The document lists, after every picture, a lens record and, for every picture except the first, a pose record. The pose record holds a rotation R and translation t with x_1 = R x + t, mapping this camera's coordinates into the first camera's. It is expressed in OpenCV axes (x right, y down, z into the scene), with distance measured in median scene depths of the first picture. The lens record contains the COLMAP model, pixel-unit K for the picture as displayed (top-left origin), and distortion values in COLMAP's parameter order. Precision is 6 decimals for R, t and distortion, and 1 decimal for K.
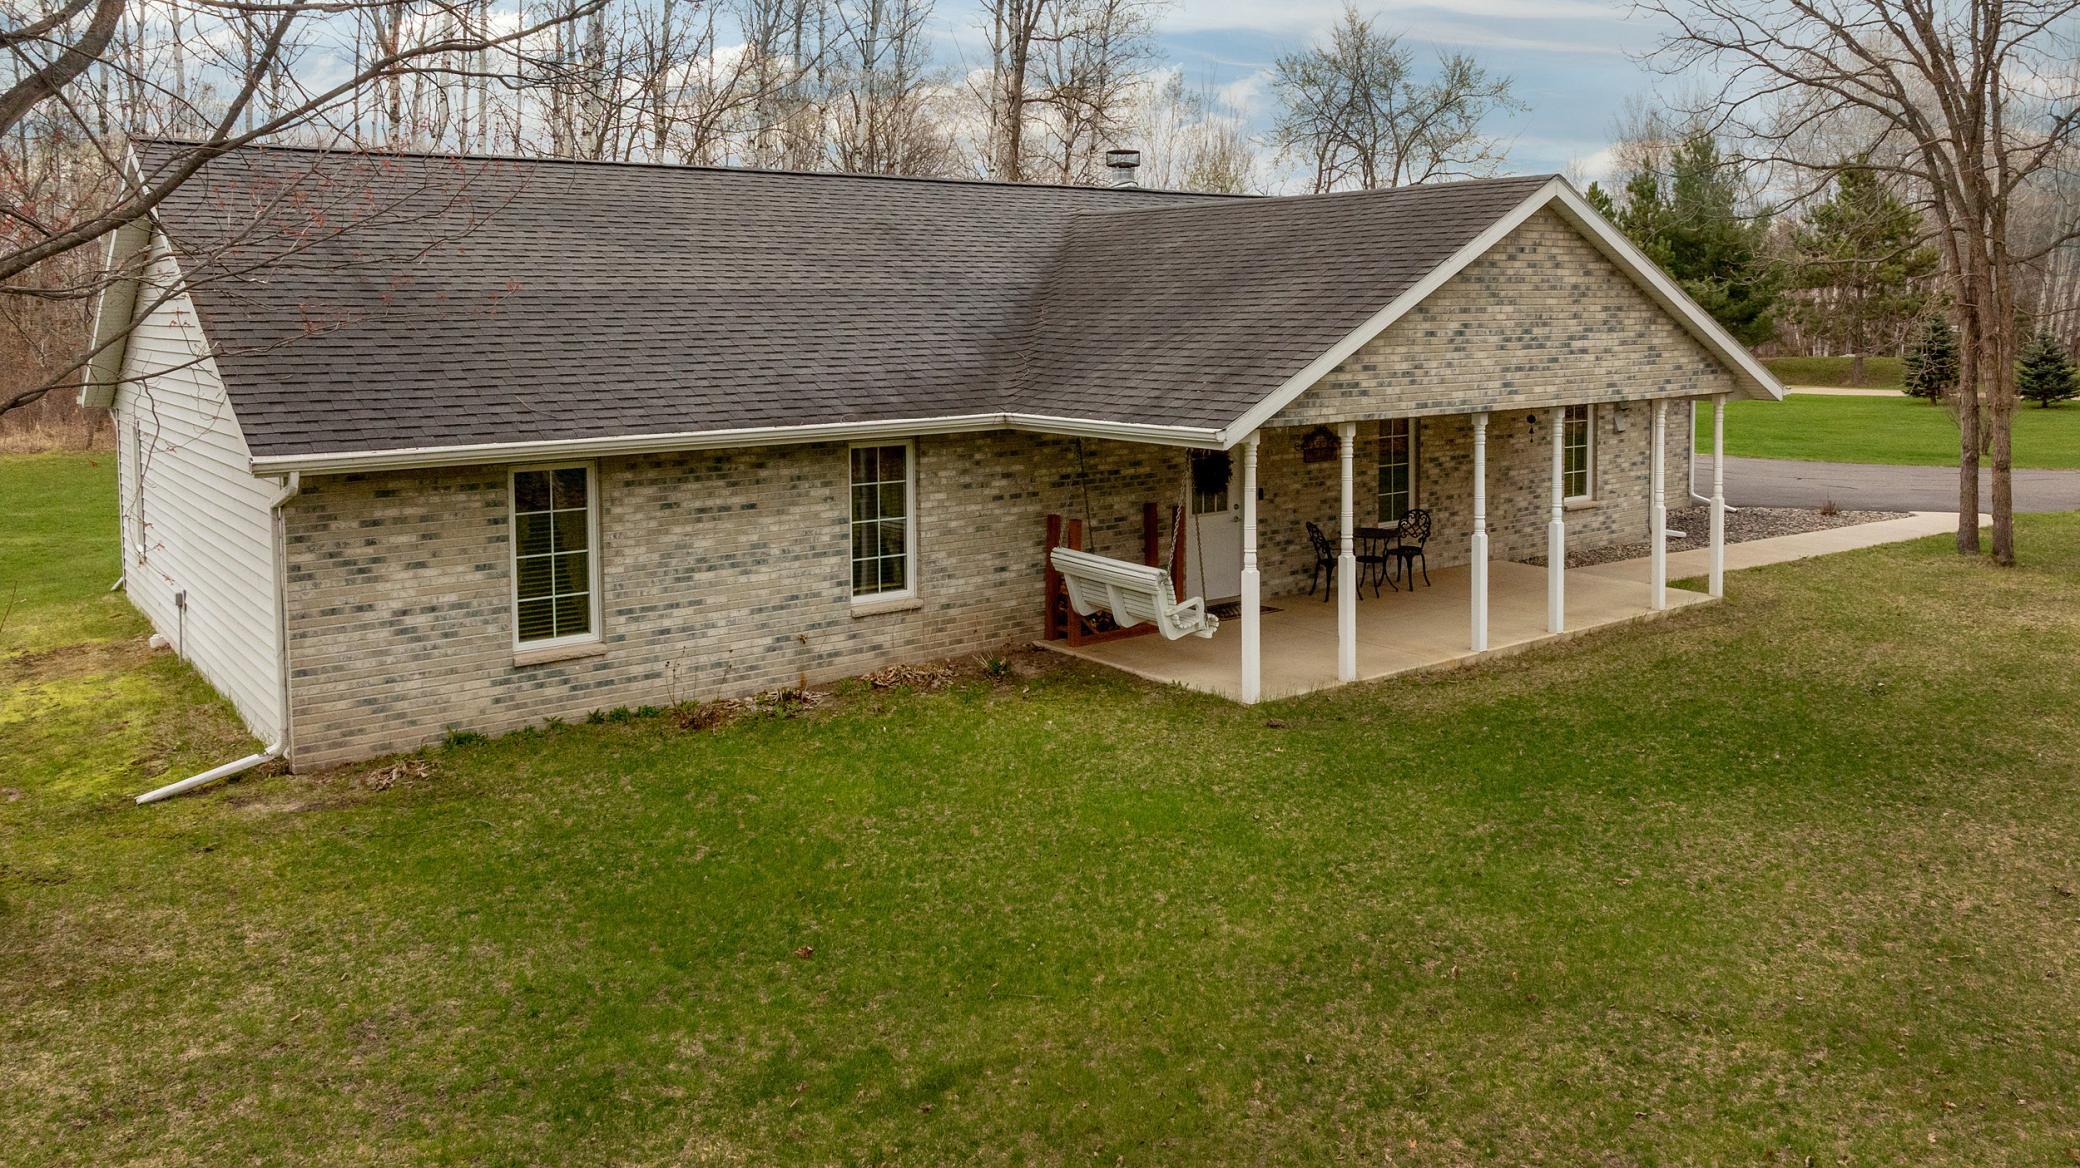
lens RADIAL K [[1561.5, 0, 1038.0], [0, 1561.5, 442.1], [0, 0, 1]] dist [-0.026964, -0.008797]
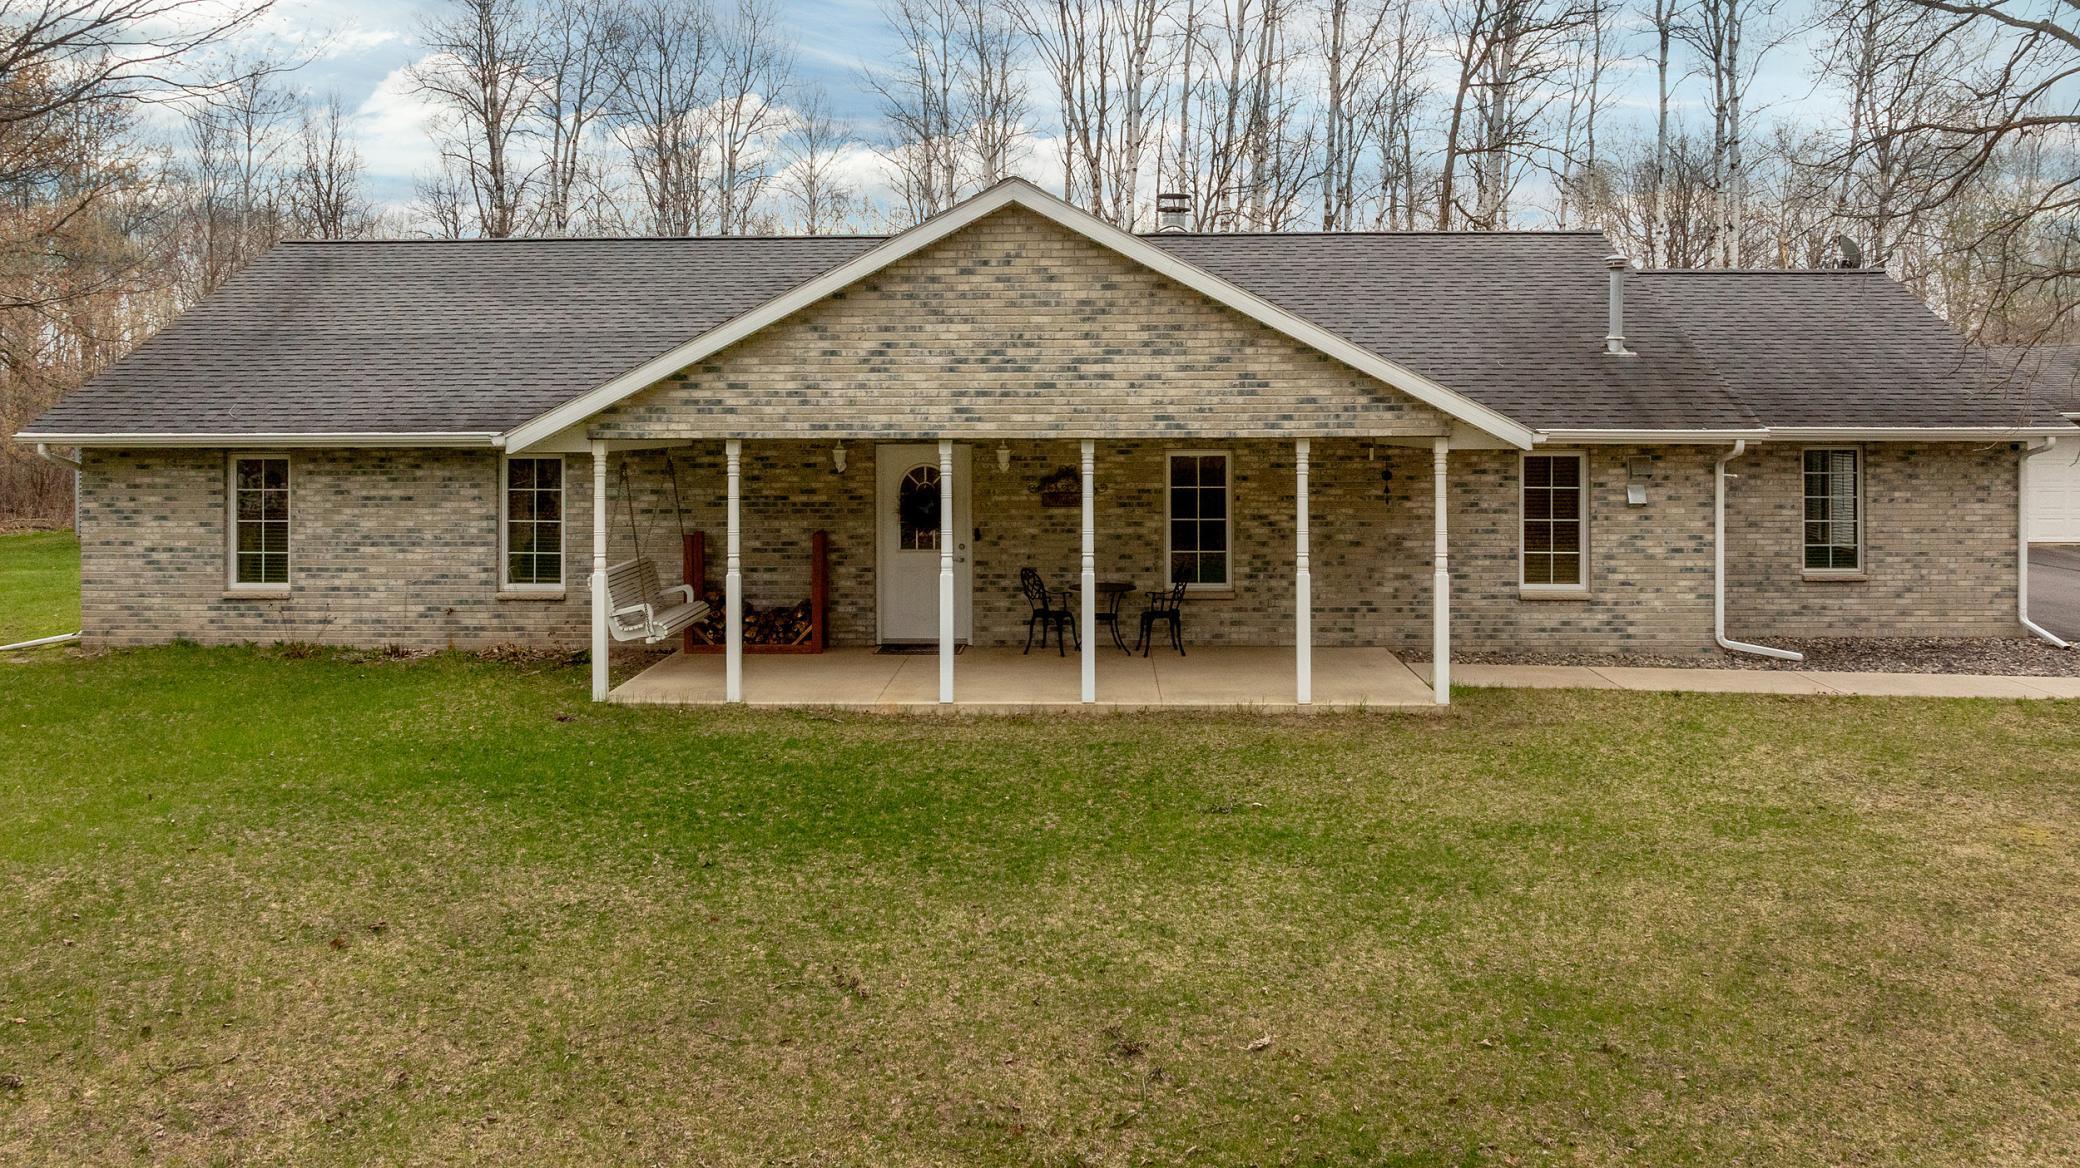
lens RADIAL K [[1561.5, 0, 1038.0], [0, 1561.5, 442.1], [0, 0, 1]] dist [-0.026964, -0.008797]
pose [[0.769629, 0.017278, -0.638257, 0.983072], [-0.058880, 0.997295, -0.044002, 0.020657], [0.635770, 0.071446, 0.768565, 0.348714]]
